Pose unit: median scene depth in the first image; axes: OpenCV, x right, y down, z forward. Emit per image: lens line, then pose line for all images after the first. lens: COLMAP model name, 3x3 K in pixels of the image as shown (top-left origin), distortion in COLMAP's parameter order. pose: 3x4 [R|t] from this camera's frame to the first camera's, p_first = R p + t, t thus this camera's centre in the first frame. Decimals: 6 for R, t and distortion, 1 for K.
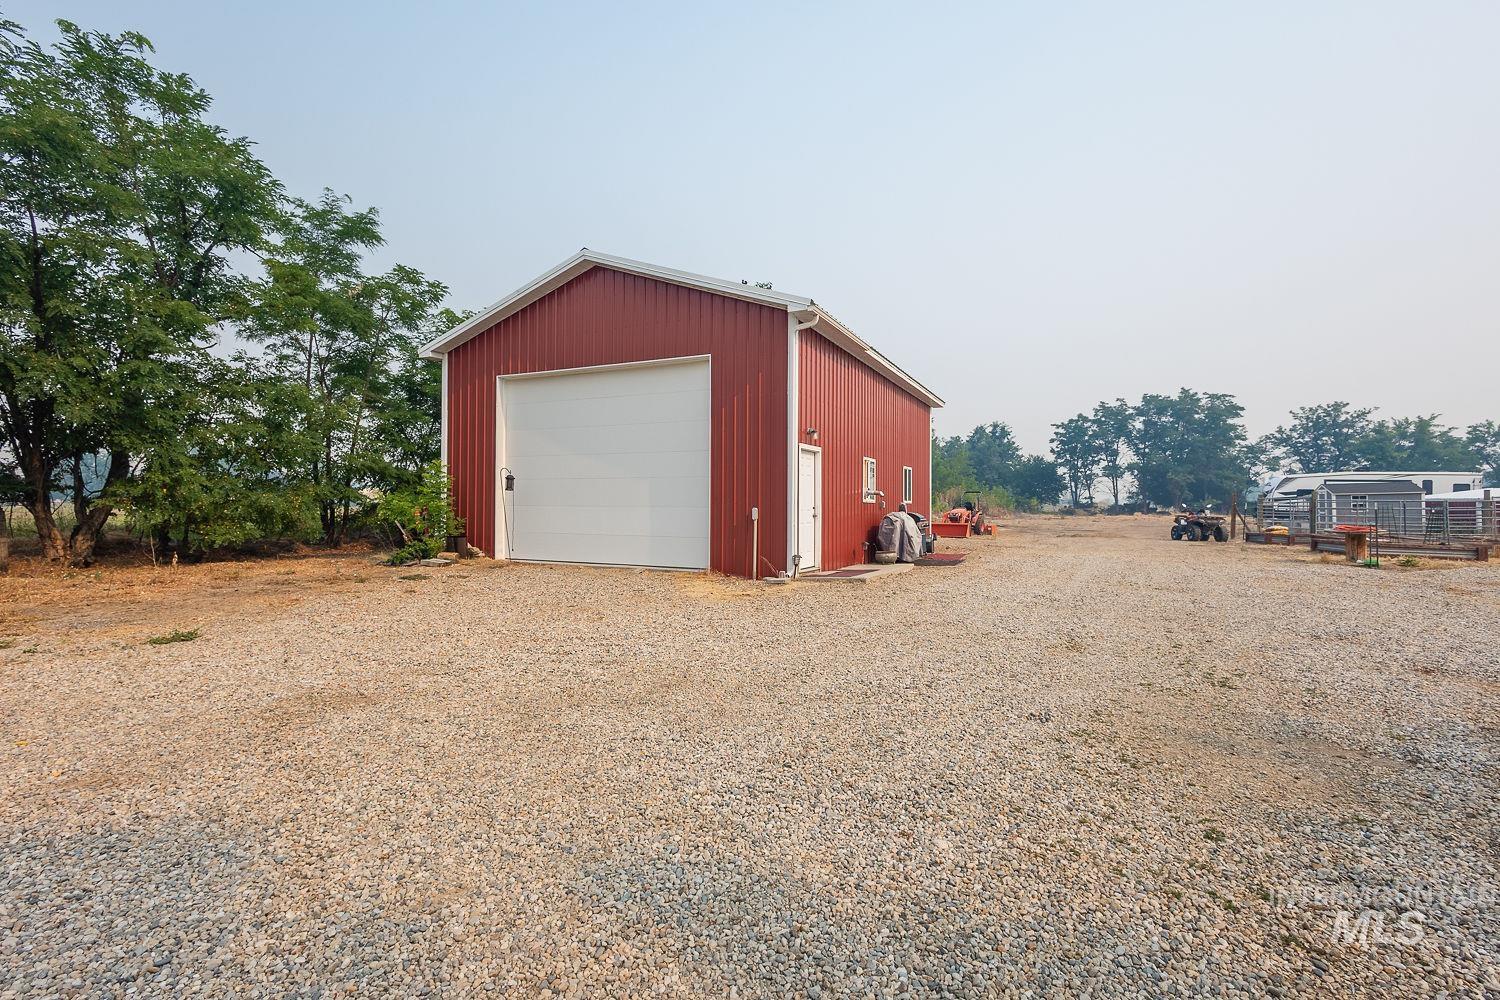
lens RADIAL K [[699.5, 0, 738.2], [0, 699.5, 500.2], [0, 0, 1]] dist [0.004465, -0.000728]
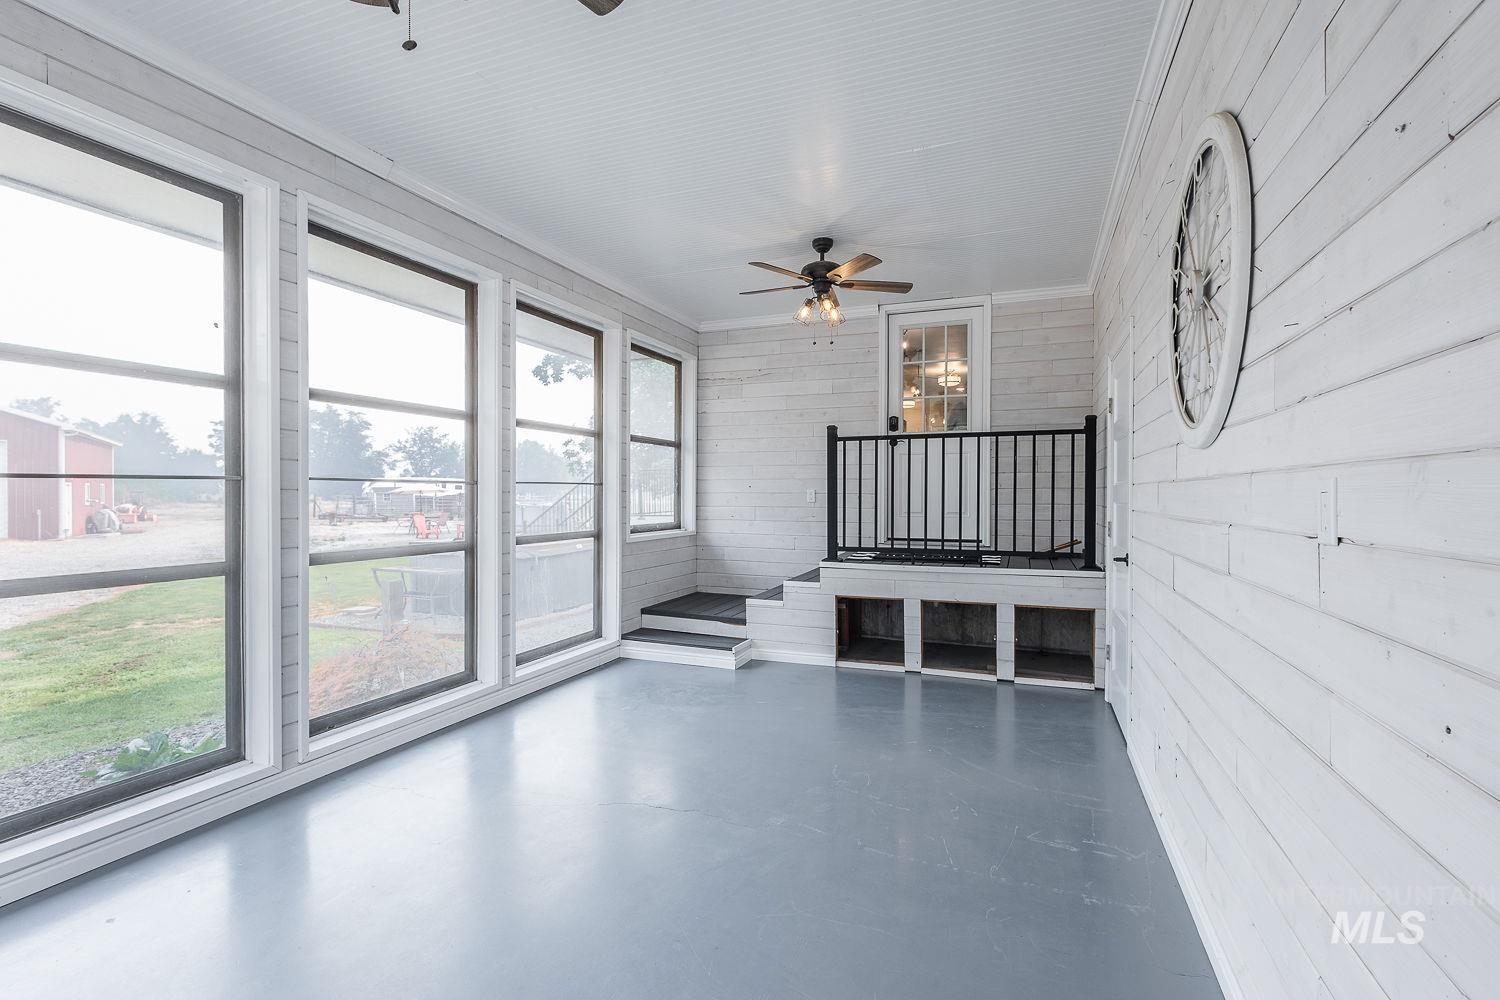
lens RADIAL K [[699.5, 0, 756.2], [0, 699.5, 501.6], [0, 0, 1]] dist [0.004465, -0.000728]
pose [[0.476087, -0.012582, 0.879308, -0.122397], [-0.008154, 0.999791, 0.018721, -0.010941], [-0.879360, -0.016083, 0.475886, -0.302221]]
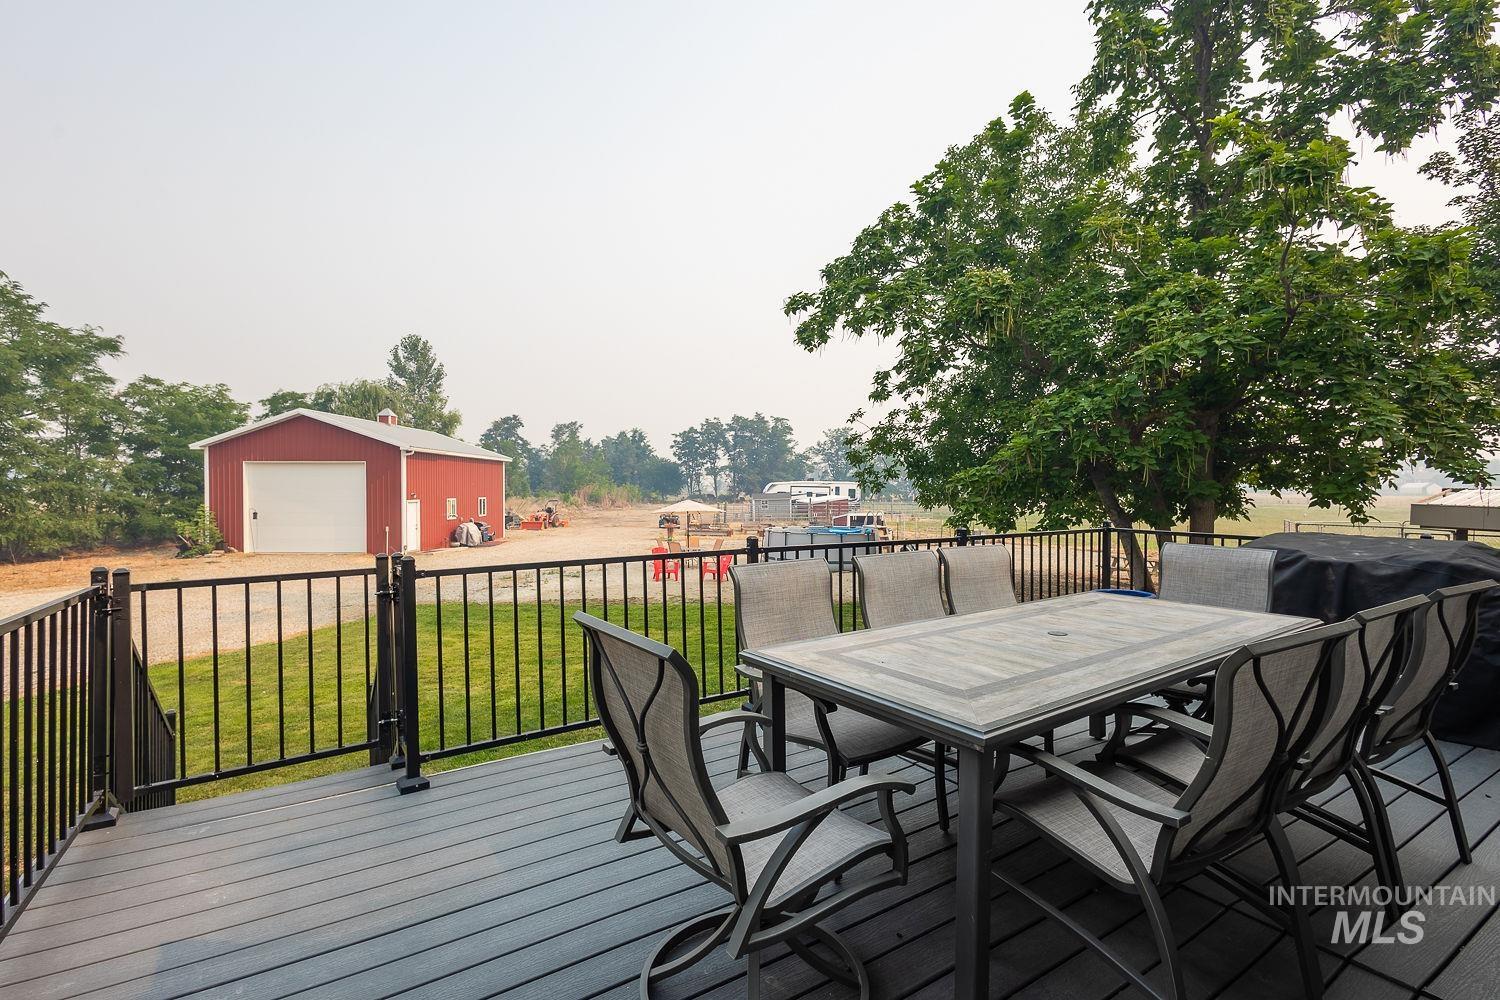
lens RADIAL K [[699.5, 0, 749.4], [0, 699.5, 492.1], [0, 0, 1]] dist [0.004465, -0.000728]
pose [[0.899247, -0.005774, 0.437404, 0.012877], [0.000195, 0.999918, 0.012798, -0.019328], [-0.437442, -0.011423, 0.899174, -0.239697]]
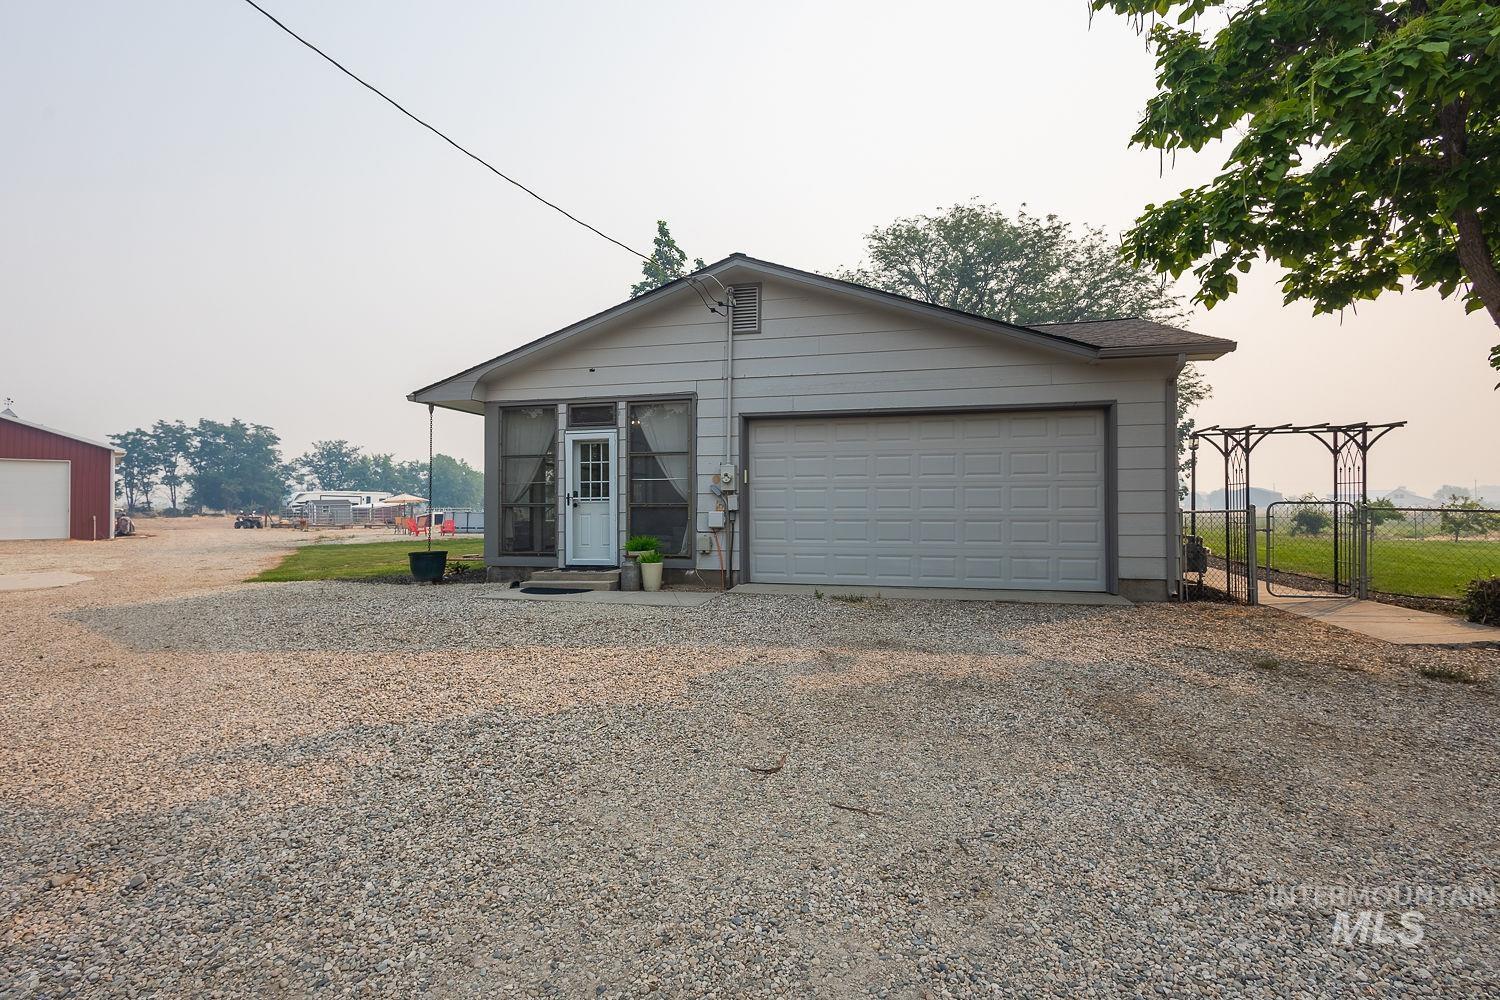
lens RADIAL K [[699.5, 0, 758.3], [0, 699.5, 496.9], [0, 0, 1]] dist [0.004465, -0.000728]
pose [[0.347845, 0.010123, 0.937497, -0.240614], [-0.005023, 0.999947, -0.008934, -0.007807], [-0.937539, -0.001601, 0.347878, -0.357215]]
